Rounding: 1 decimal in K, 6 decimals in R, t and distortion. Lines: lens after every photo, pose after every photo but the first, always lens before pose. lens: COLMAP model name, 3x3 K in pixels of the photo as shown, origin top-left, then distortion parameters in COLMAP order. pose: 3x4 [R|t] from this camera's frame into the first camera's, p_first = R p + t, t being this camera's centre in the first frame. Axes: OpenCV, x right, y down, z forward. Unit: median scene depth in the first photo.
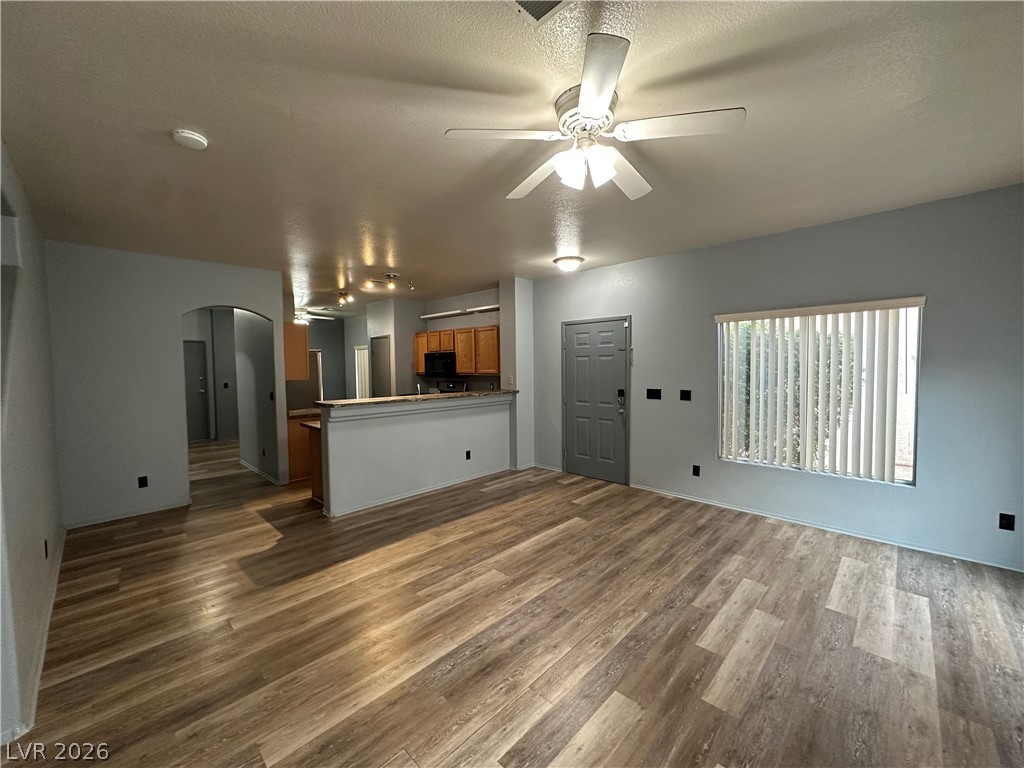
lens RADIAL K [[408.5, 0, 507.1], [0, 408.5, 381.8], [0, 0, 1]] dist [-0.000457, 0.000278]
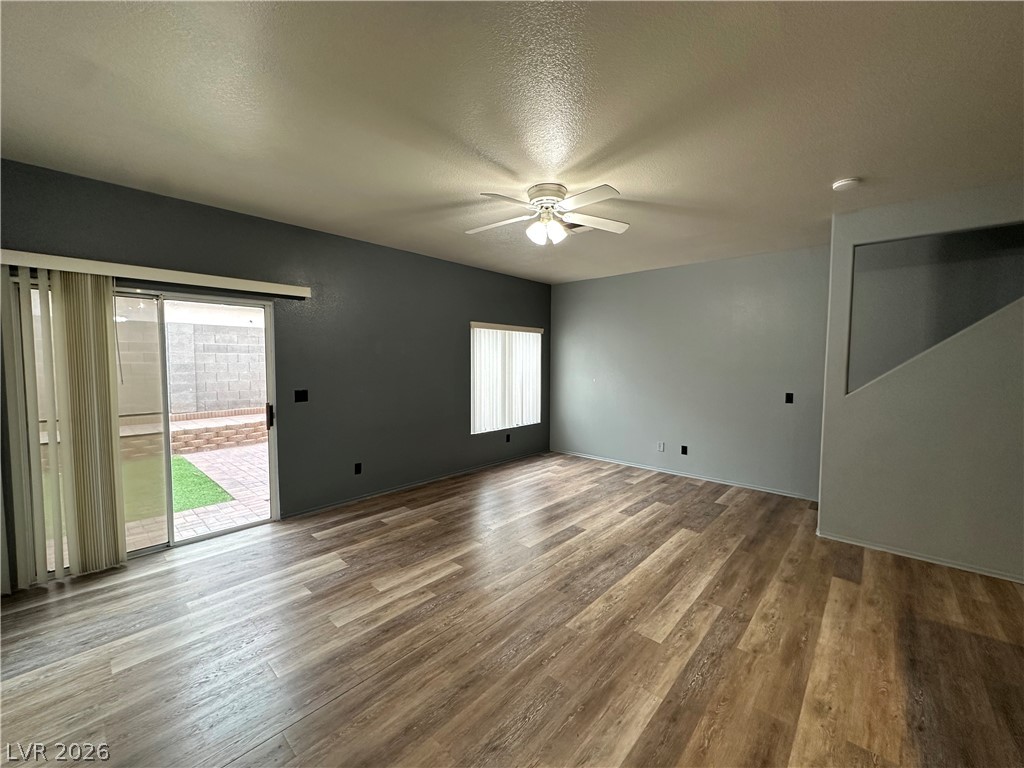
lens RADIAL K [[408.5, 0, 513.5], [0, 408.5, 389.8], [0, 0, 1]] dist [-0.000457, 0.000278]
pose [[-0.998840, 0.009595, -0.047179, 0.280581], [0.004174, 0.993510, 0.113667, -0.071224], [0.047964, 0.113338, -0.992398, 1.812017]]
